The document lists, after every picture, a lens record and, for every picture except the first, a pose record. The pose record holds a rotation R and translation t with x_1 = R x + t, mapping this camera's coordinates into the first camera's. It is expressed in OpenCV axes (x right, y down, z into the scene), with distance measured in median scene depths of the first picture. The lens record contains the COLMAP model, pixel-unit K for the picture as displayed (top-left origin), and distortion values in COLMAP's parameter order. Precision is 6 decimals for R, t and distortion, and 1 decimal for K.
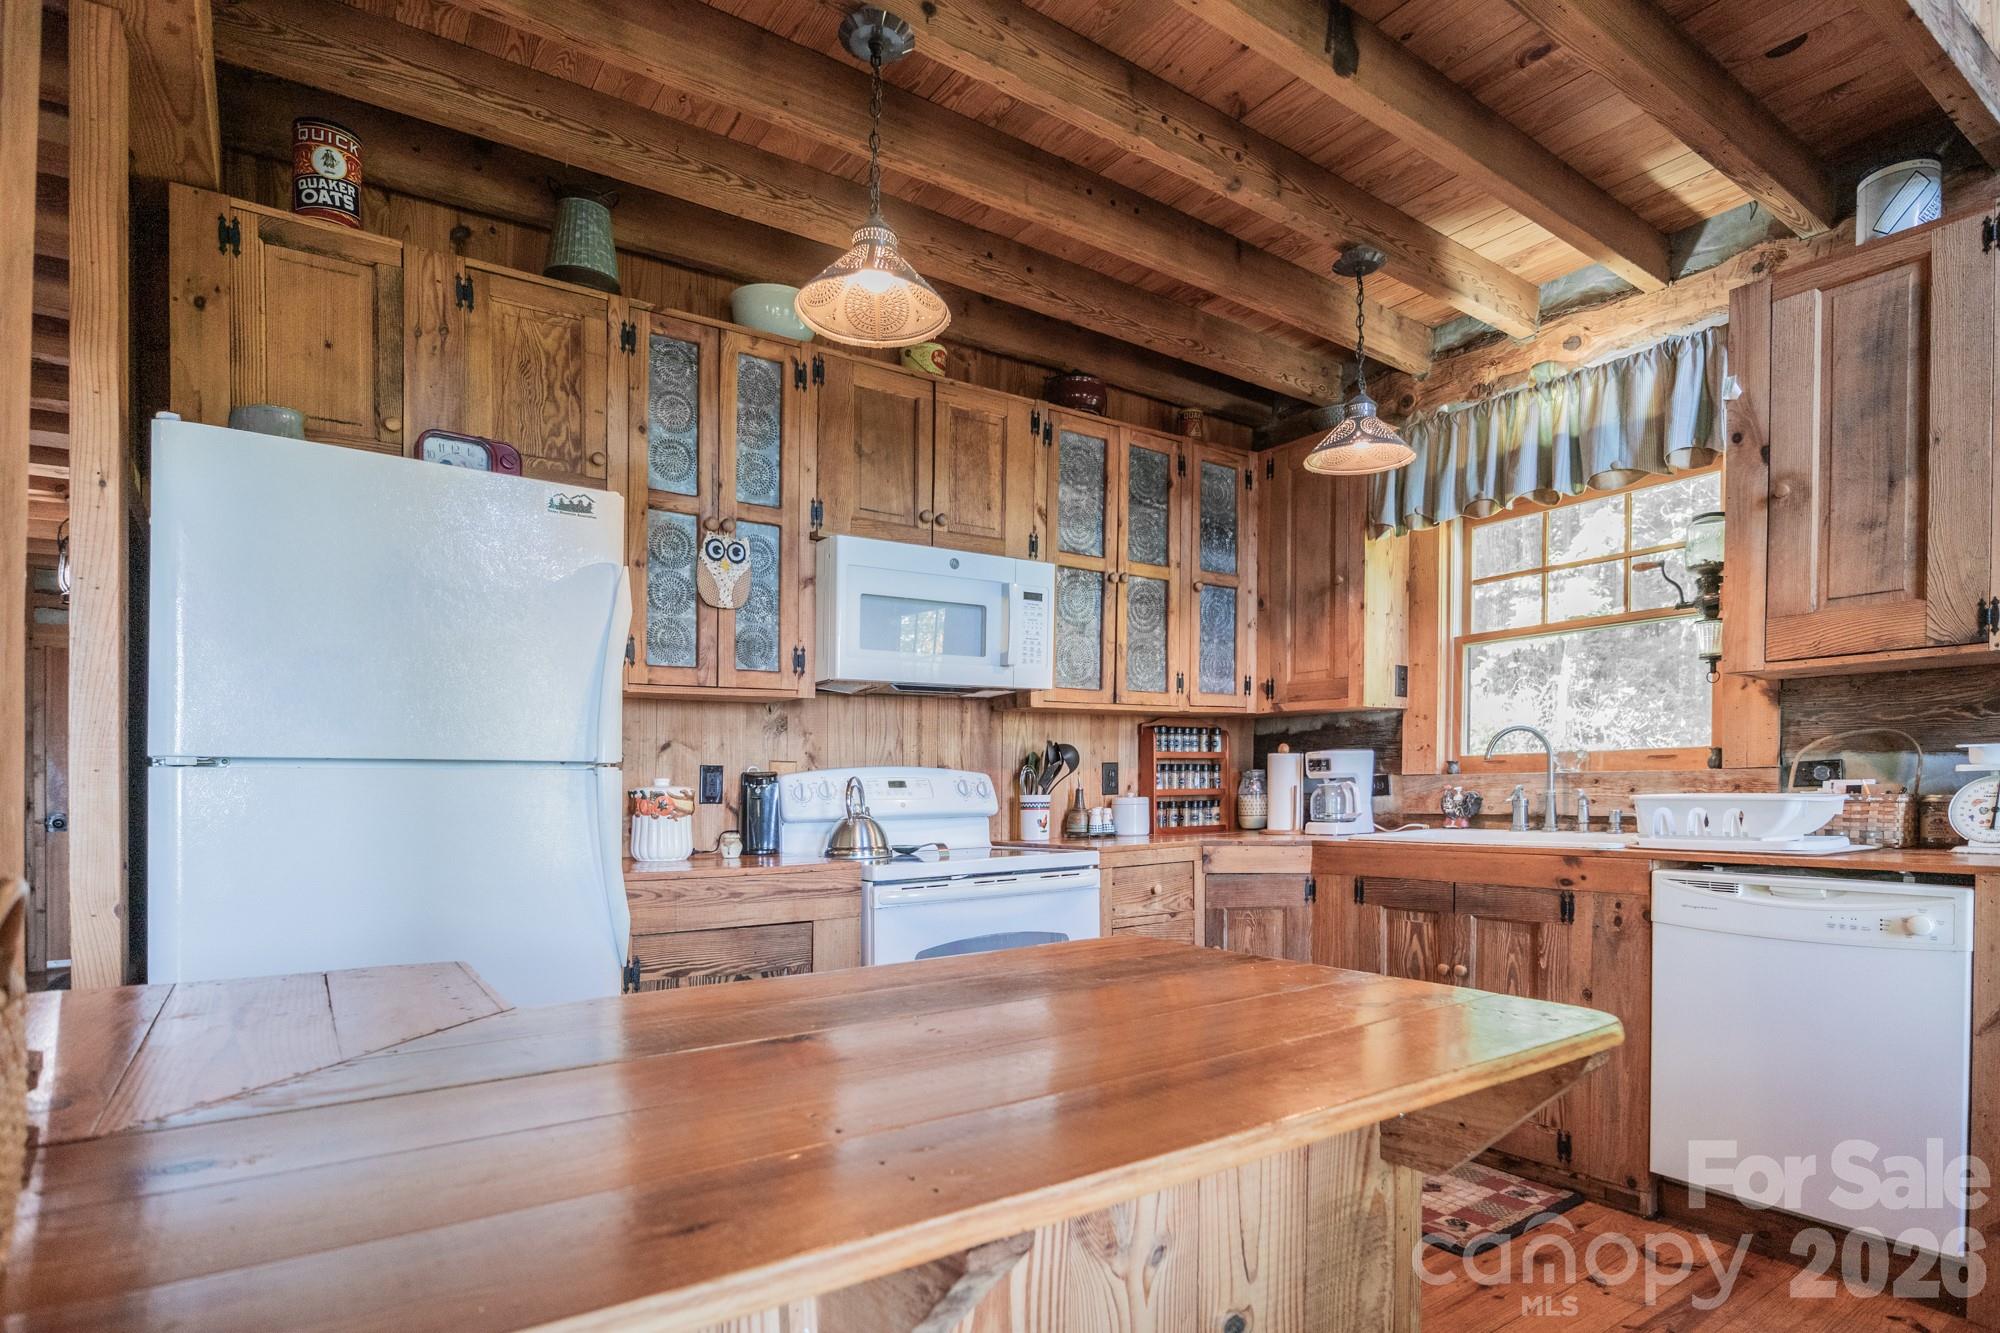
lens RADIAL K [[1060.7, 0, 1040.3], [0, 1060.7, 843.1], [0, 0, 1]] dist [-0.004389, -0.000262]
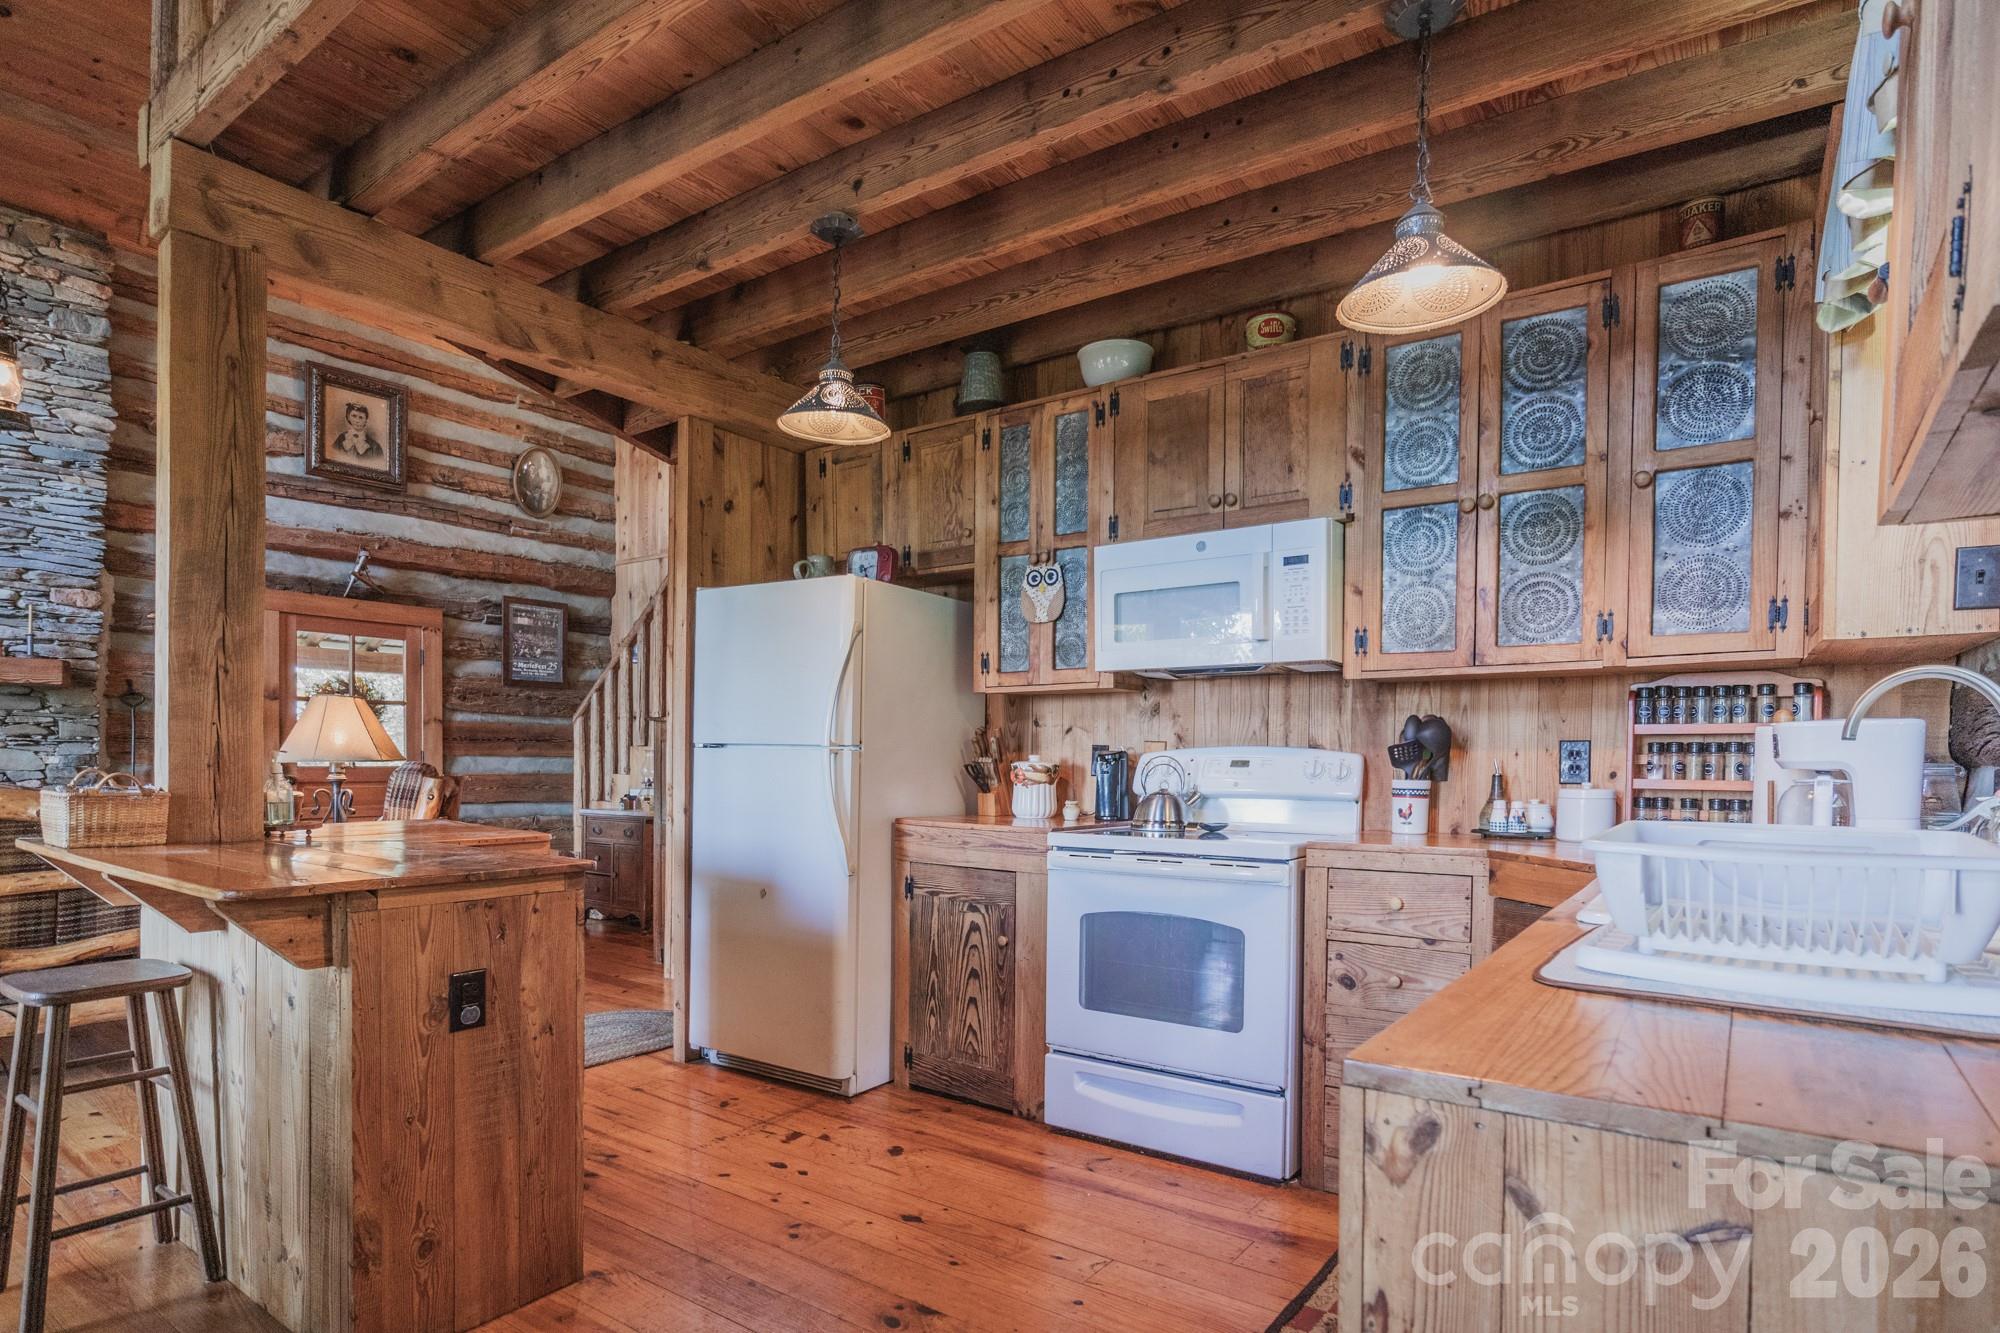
lens RADIAL K [[1034.4, 0, 986.8], [0, 1034.4, 802.0], [0, 0, 1]] dist [-0.005163, -0.000206]
pose [[0.319119, 0.056039, -0.946056, 0.785823], [-0.064181, 0.997236, 0.037422, -0.043815], [0.945539, 0.048777, 0.321834, 0.494952]]
